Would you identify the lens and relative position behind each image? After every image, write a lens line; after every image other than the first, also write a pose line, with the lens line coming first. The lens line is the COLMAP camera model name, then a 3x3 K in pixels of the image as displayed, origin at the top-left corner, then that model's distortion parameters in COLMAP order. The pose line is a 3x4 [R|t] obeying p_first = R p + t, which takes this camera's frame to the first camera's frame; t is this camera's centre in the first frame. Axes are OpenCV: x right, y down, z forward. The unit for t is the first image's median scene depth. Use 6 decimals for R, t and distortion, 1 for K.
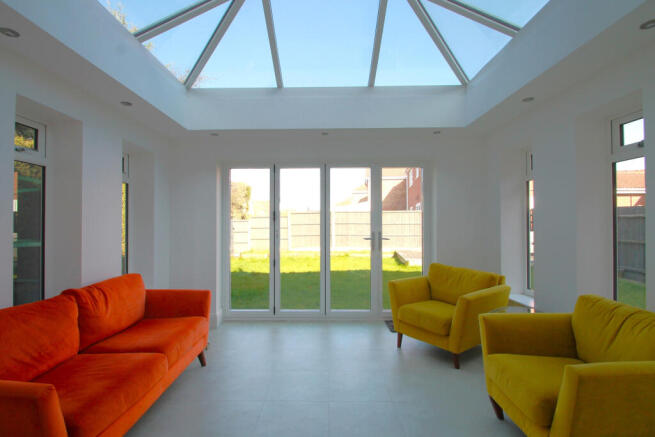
lens RADIAL K [[336.7, 0, 327.5], [0, 336.7, 218.5], [0, 0, 1]] dist [0.001490, -0.017747]
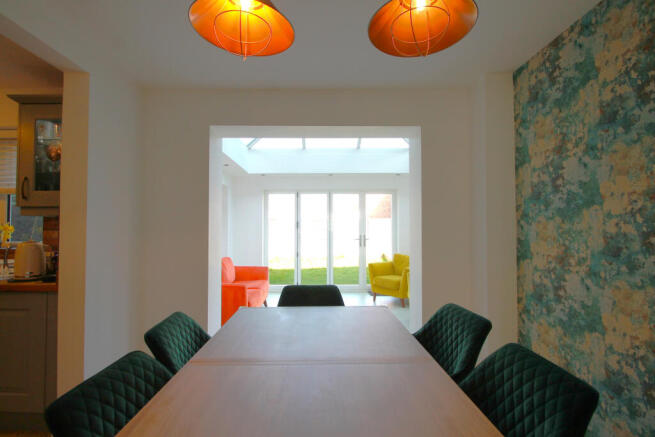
lens RADIAL K [[336.7, 0, 327.5], [0, 336.7, 218.5], [0, 0, 1]] dist [0.001490, -0.017747]
pose [[0.999652, 0.003699, 0.026101, -0.061718], [-0.003326, 0.999892, -0.014345, -0.015365], [-0.026151, 0.014253, 0.999556, -0.610200]]
